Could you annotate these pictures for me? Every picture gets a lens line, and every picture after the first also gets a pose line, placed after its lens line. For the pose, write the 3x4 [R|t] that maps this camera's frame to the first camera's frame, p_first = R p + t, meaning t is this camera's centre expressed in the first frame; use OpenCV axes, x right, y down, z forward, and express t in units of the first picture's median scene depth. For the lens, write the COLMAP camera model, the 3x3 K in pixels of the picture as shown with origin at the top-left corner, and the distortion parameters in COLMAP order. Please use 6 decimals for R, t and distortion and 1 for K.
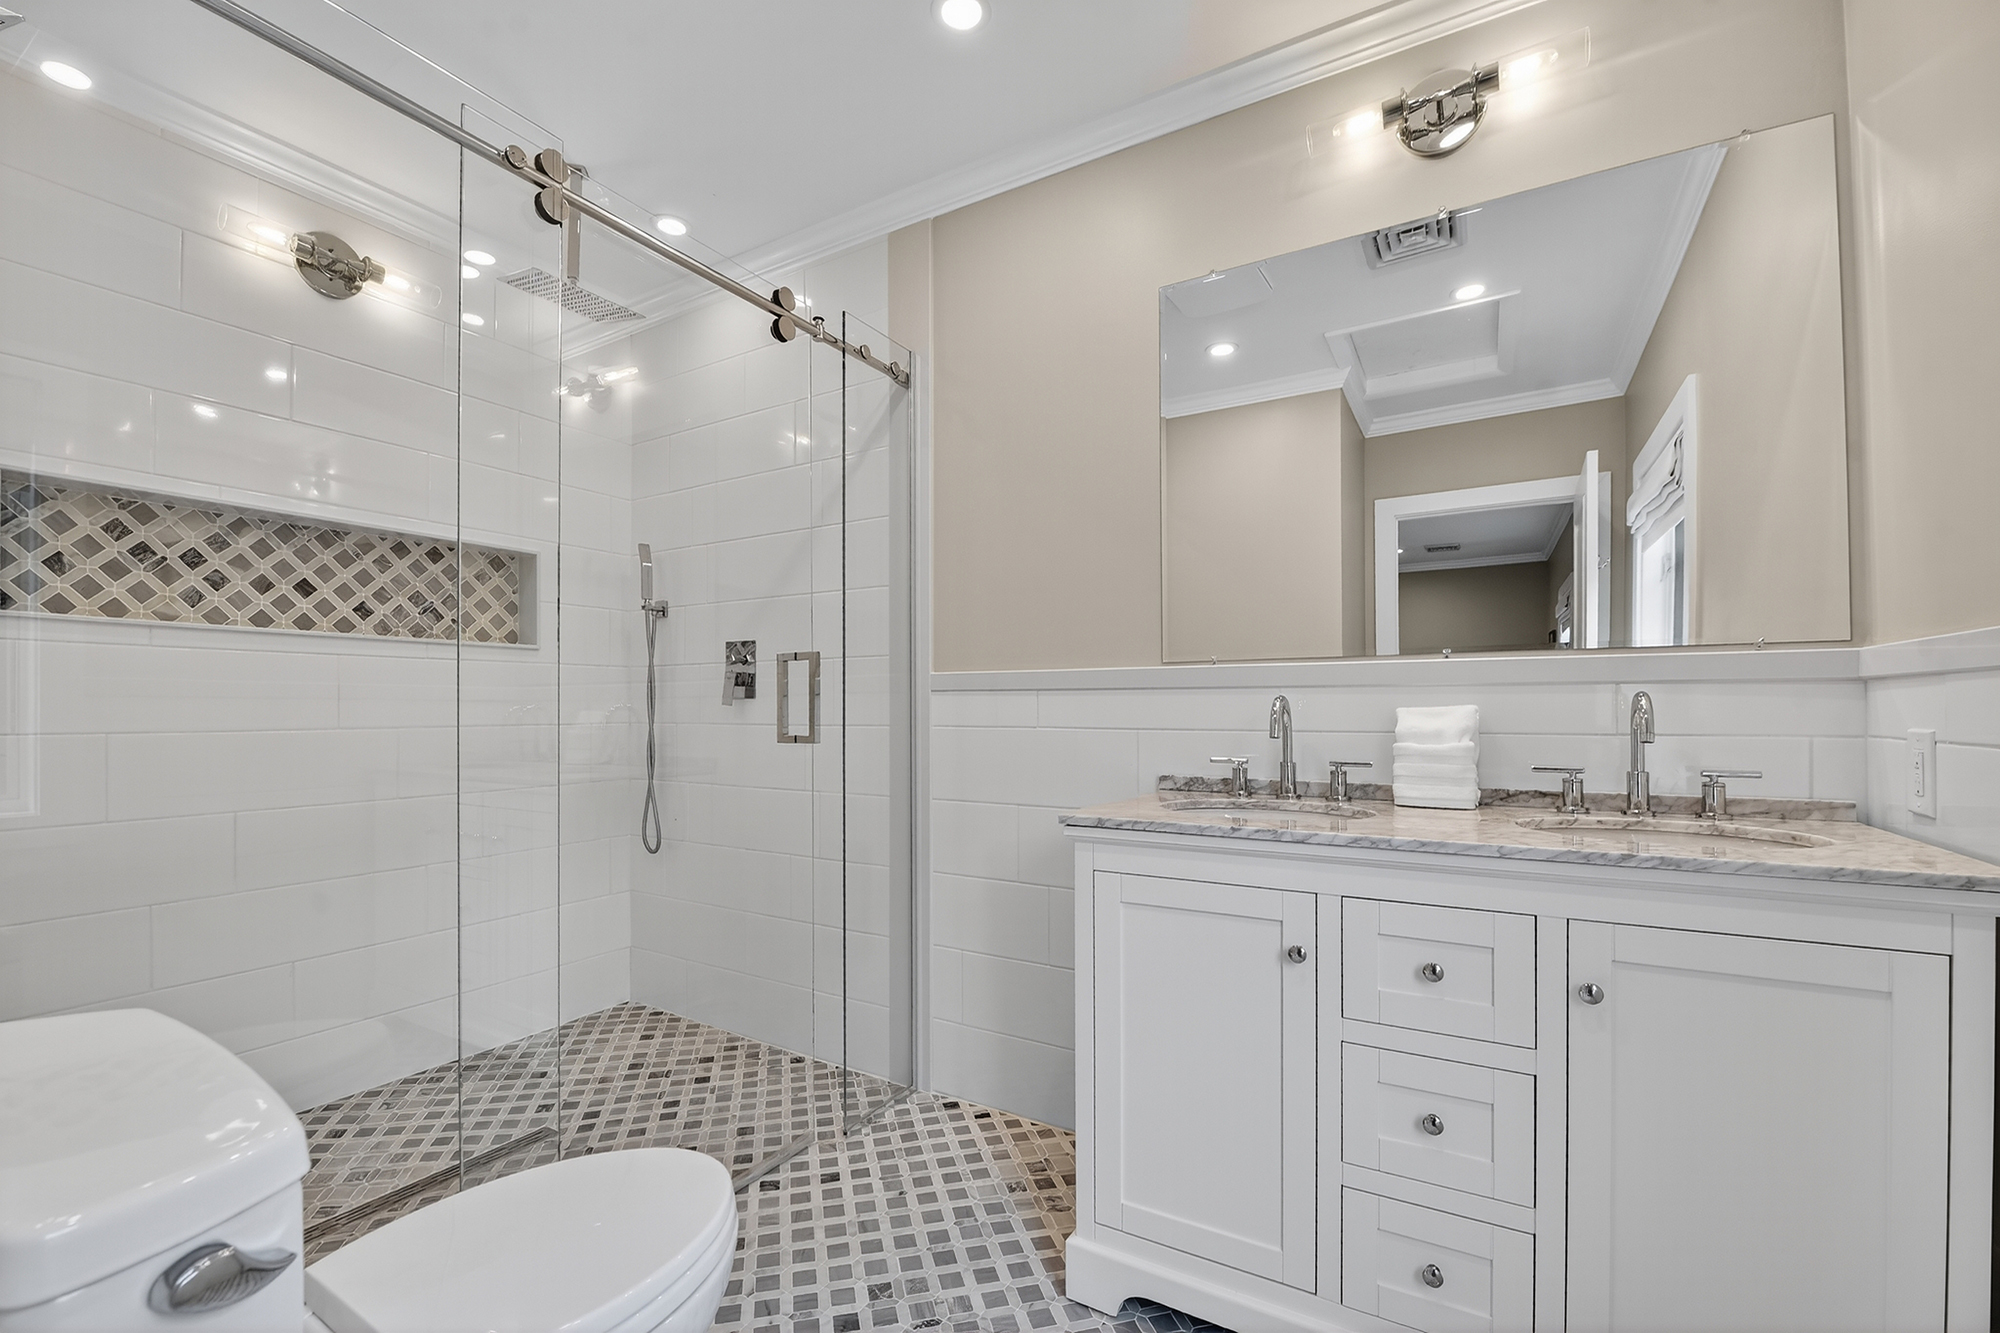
lens RADIAL K [[851.9, 0, 1000.0], [0, 851.9, 666.5], [0, 0, 1]] dist [0.001115, -0.007059]
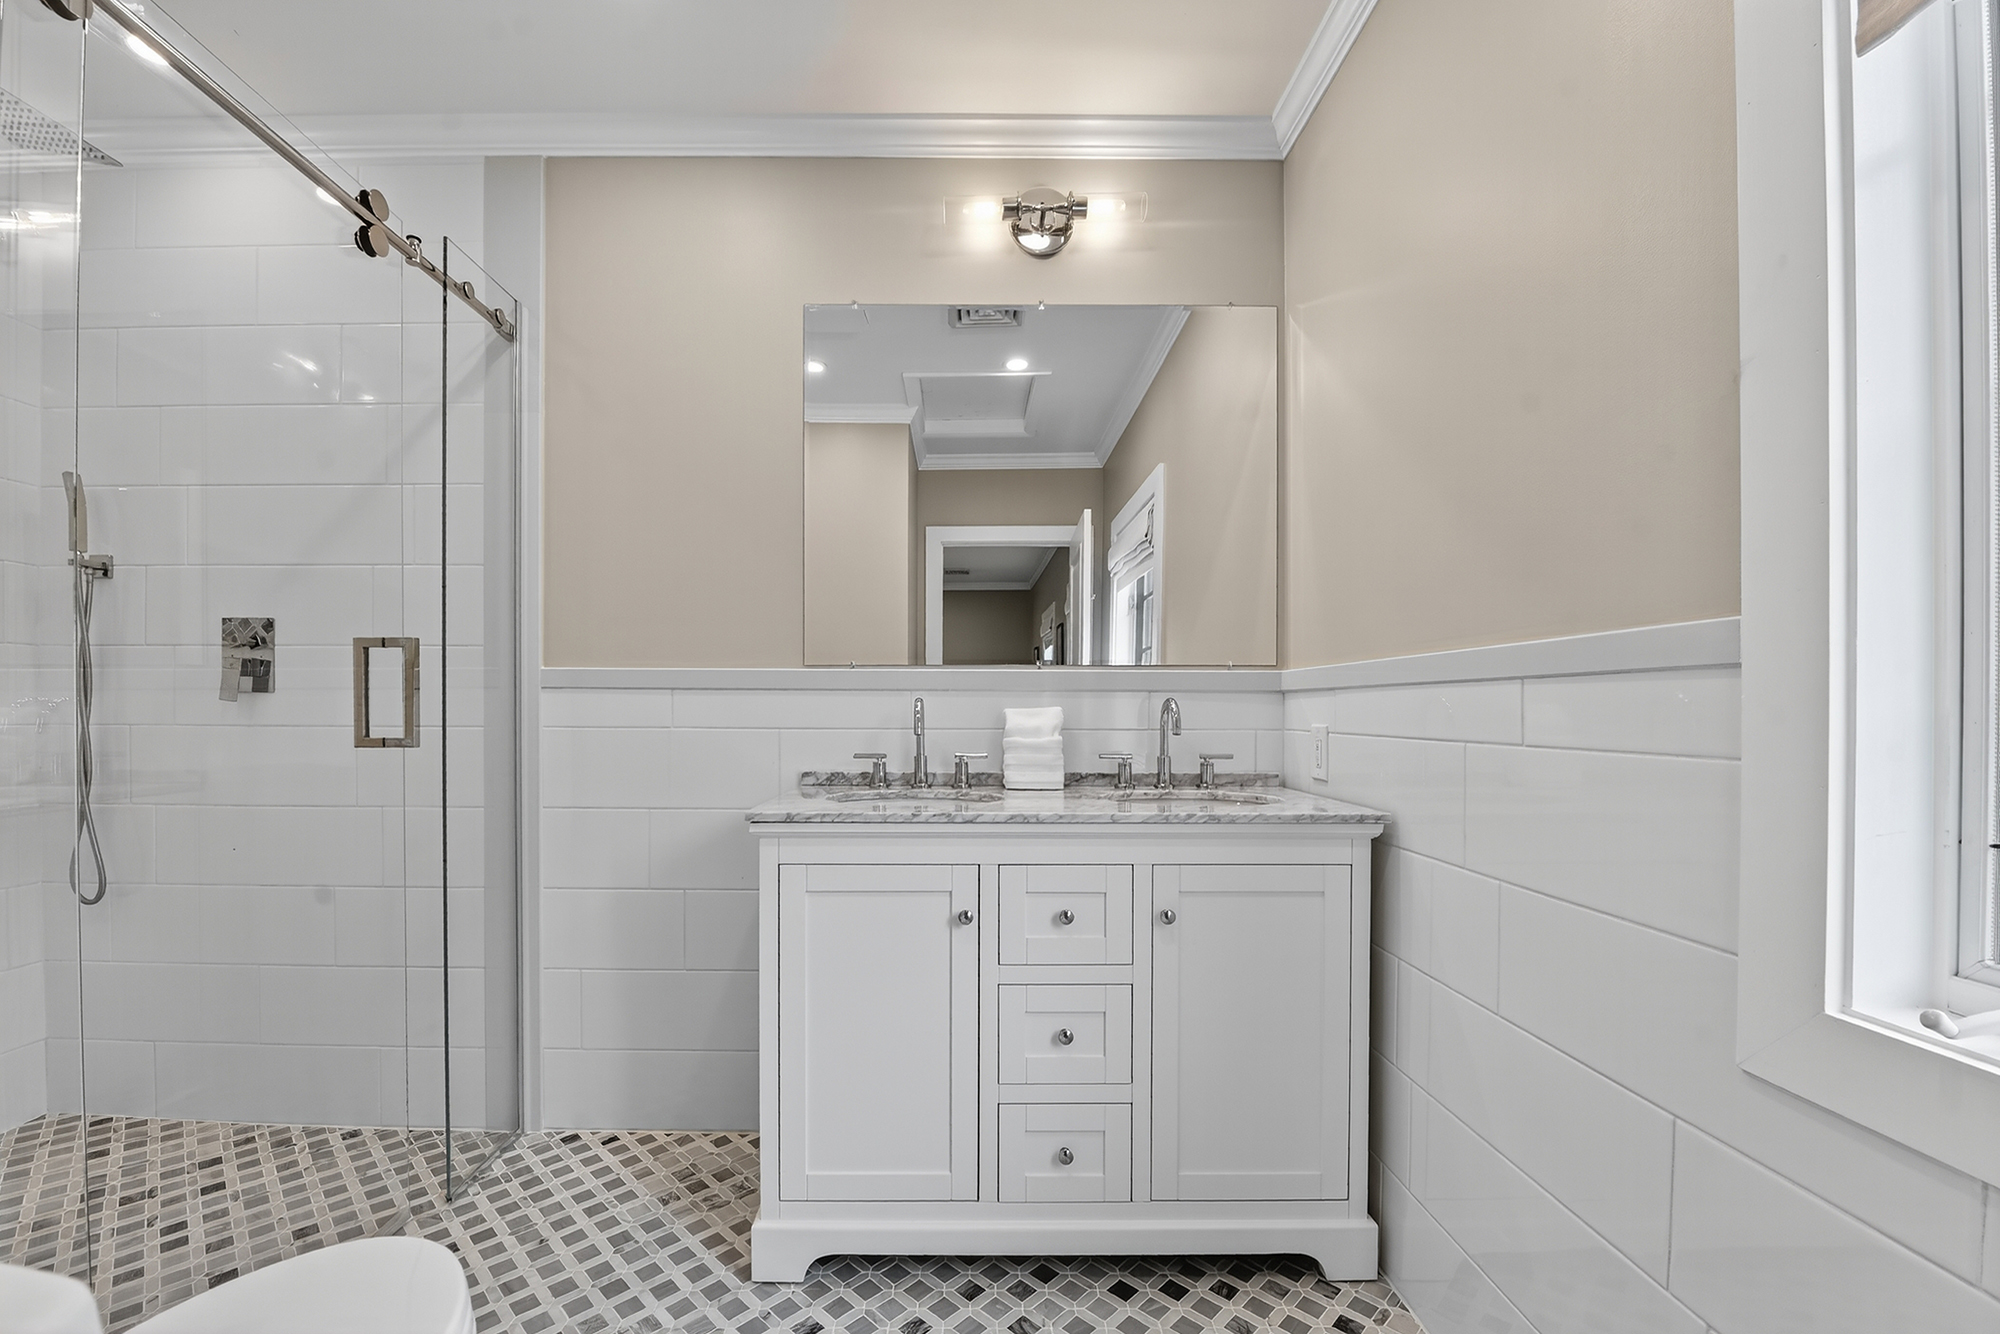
lens RADIAL K [[834.1, 0, 995.0], [0, 834.1, 677.1], [0, 0, 1]] dist [0.001981, -0.006058]
pose [[0.851018, 0.025223, 0.524531, -0.160662], [-0.030876, 0.999521, 0.002031, 0.001785], [-0.524229, -0.017924, 0.851389, 0.003695]]
